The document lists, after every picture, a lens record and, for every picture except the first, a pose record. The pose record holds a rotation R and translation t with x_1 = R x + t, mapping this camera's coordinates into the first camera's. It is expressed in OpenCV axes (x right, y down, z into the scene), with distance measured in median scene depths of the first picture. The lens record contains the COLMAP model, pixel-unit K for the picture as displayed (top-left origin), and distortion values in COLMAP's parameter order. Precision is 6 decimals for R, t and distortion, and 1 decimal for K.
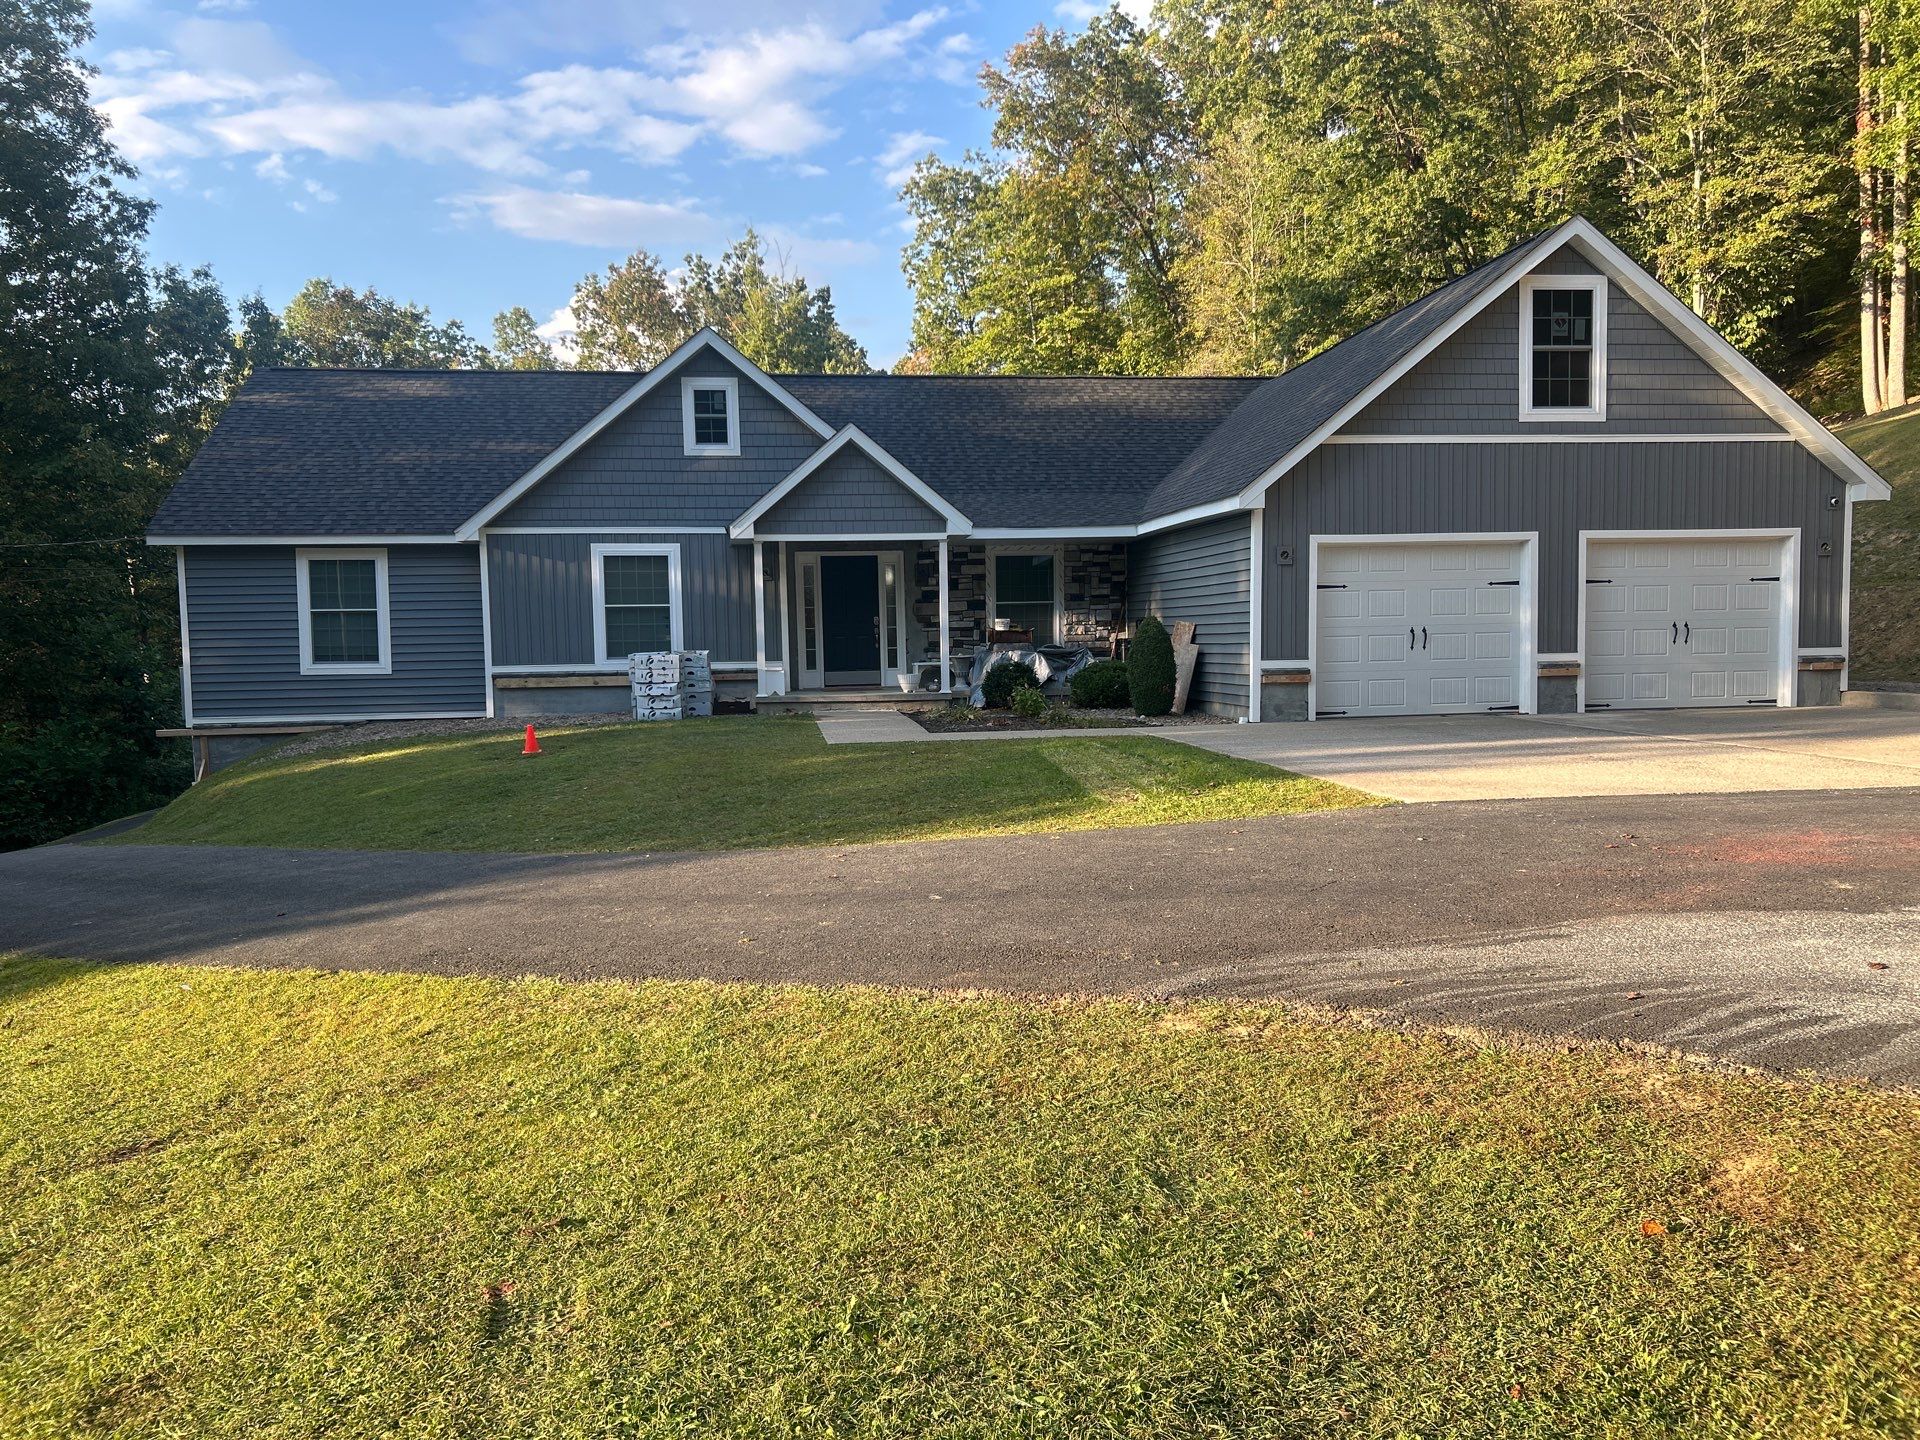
lens RADIAL K [[1442.4, 0, 955.2], [0, 1442.4, 731.6], [0, 0, 1]] dist [0.050846, -0.058271]
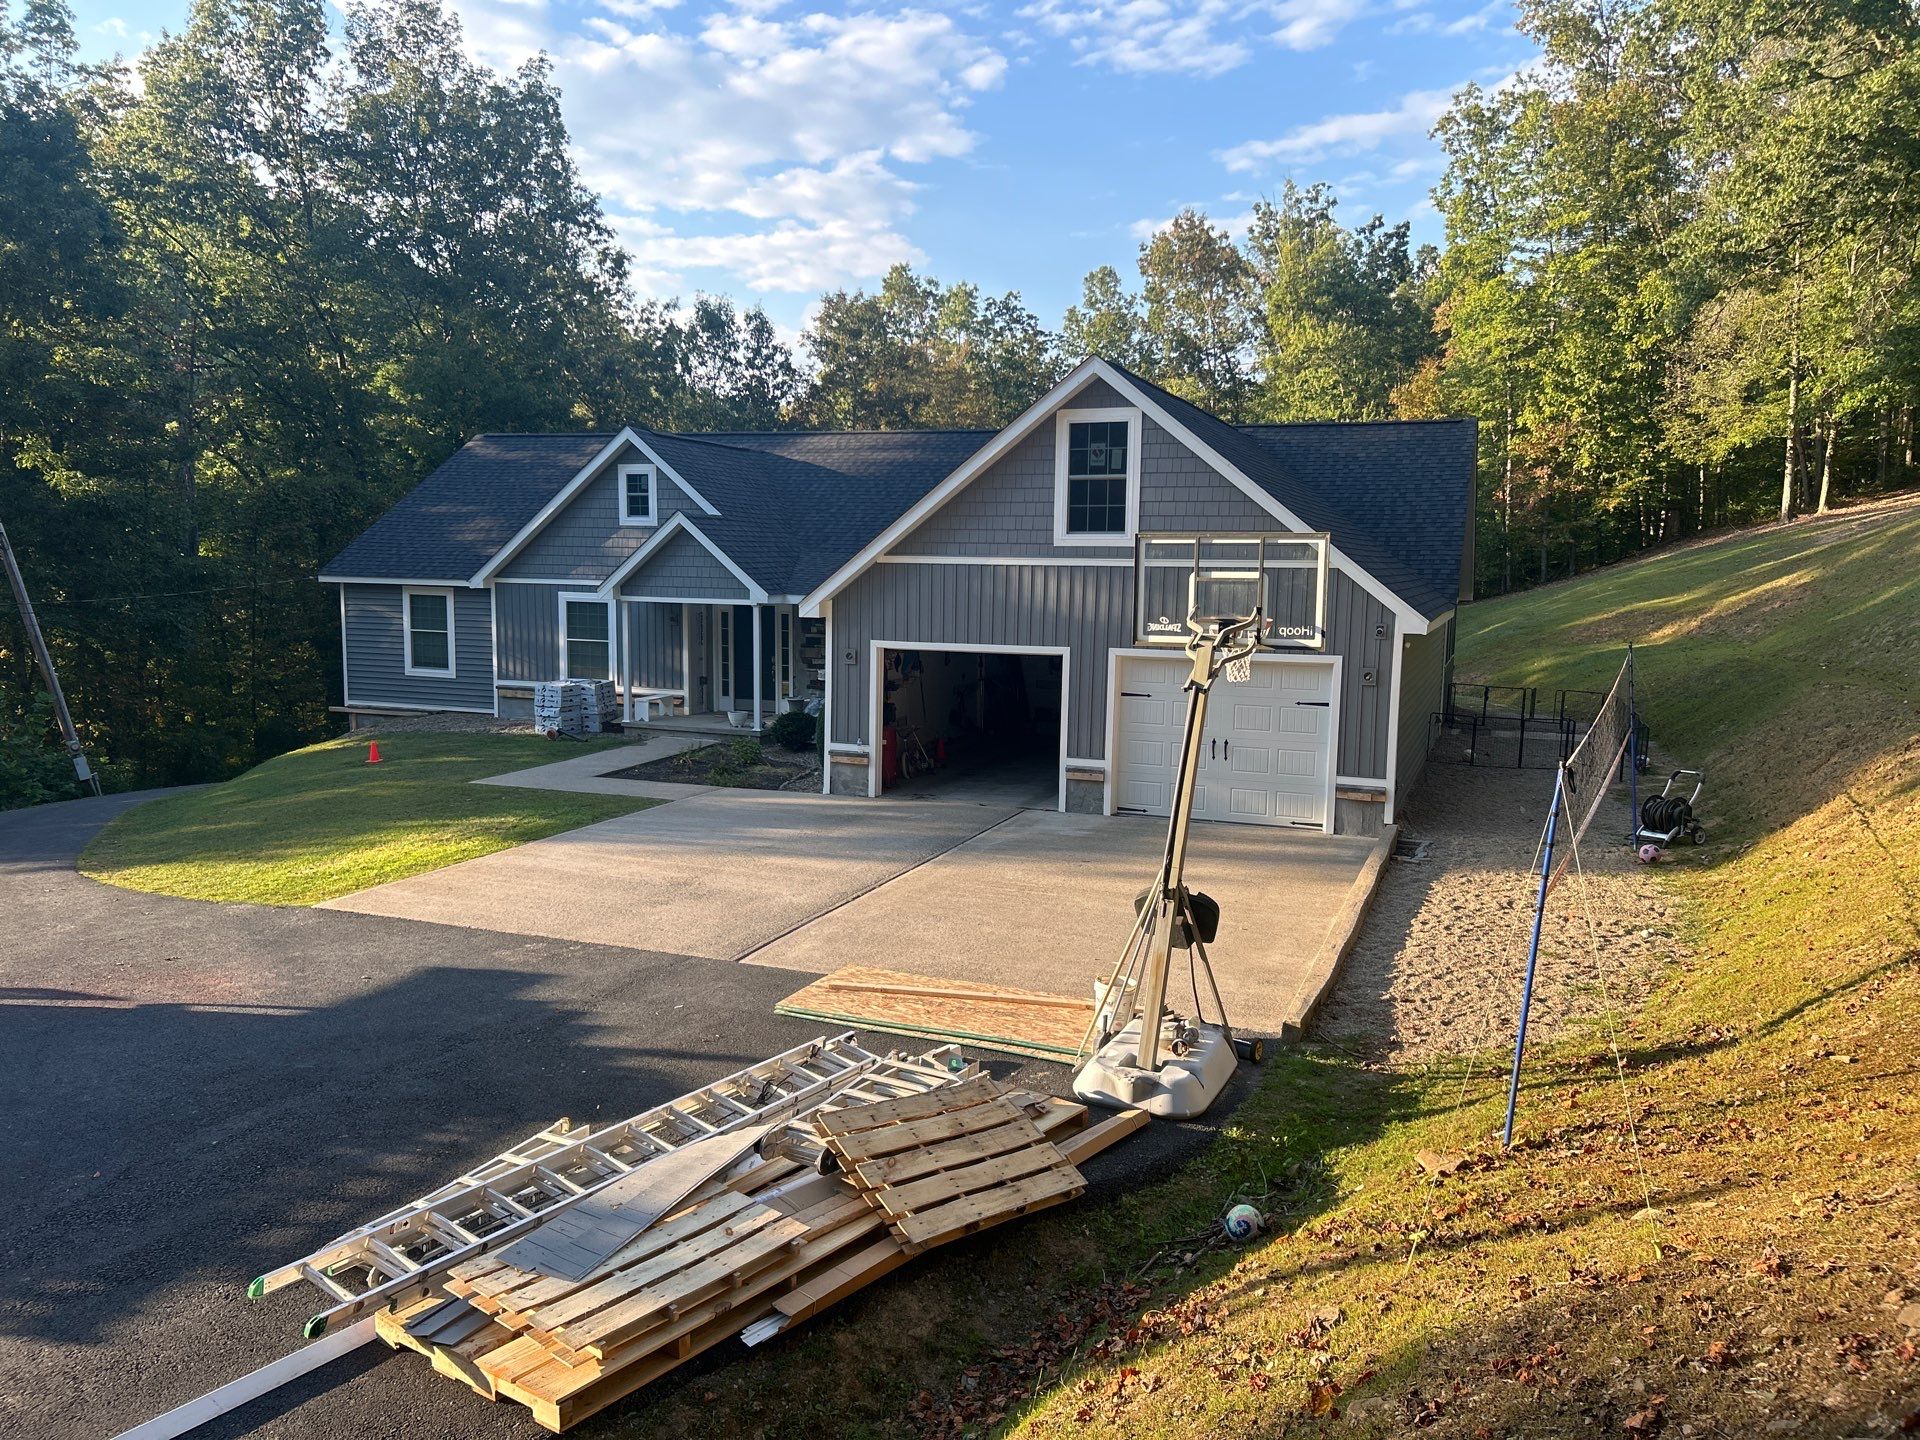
lens RADIAL K [[1442.4, 0, 972.4], [0, 1442.4, 740.5], [0, 0, 1]] dist [0.050846, -0.058271]
pose [[0.880957, 0.093148, -0.463937, 0.697761], [-0.062995, 0.994793, 0.080114, -0.123763], [0.468984, -0.041351, 0.882238, 0.009539]]
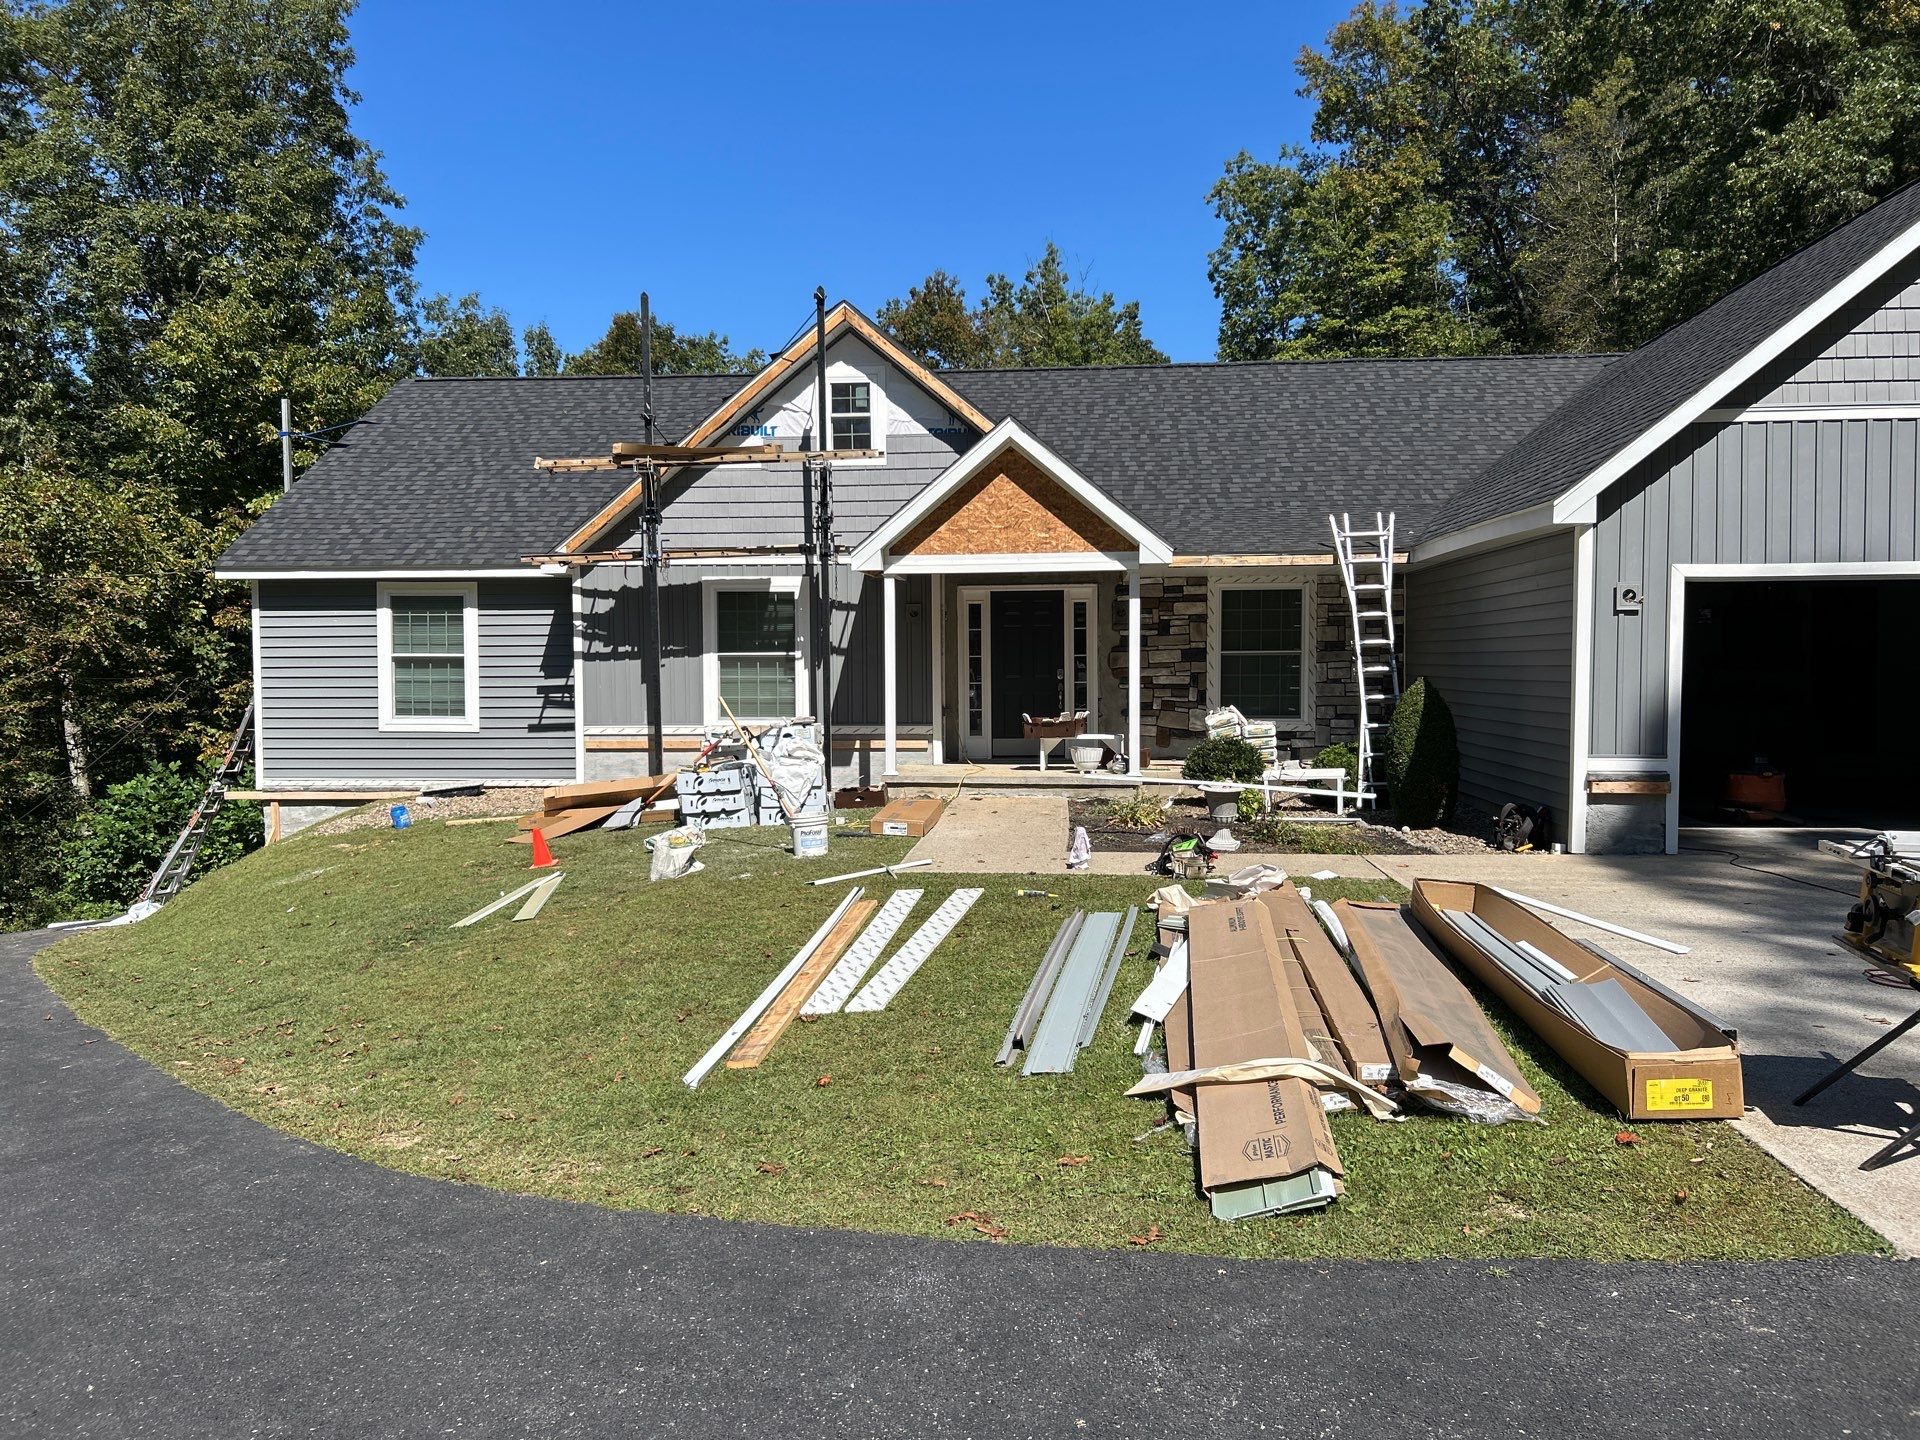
lens RADIAL K [[1442.4, 0, 951.3], [0, 1442.4, 715.6], [0, 0, 1]] dist [0.050846, -0.058271]
pose [[0.974764, 0.020619, -0.222282, 0.063797], [-0.026772, 0.999336, -0.024702, -0.035837], [0.221625, 0.030029, 0.974670, 0.246804]]
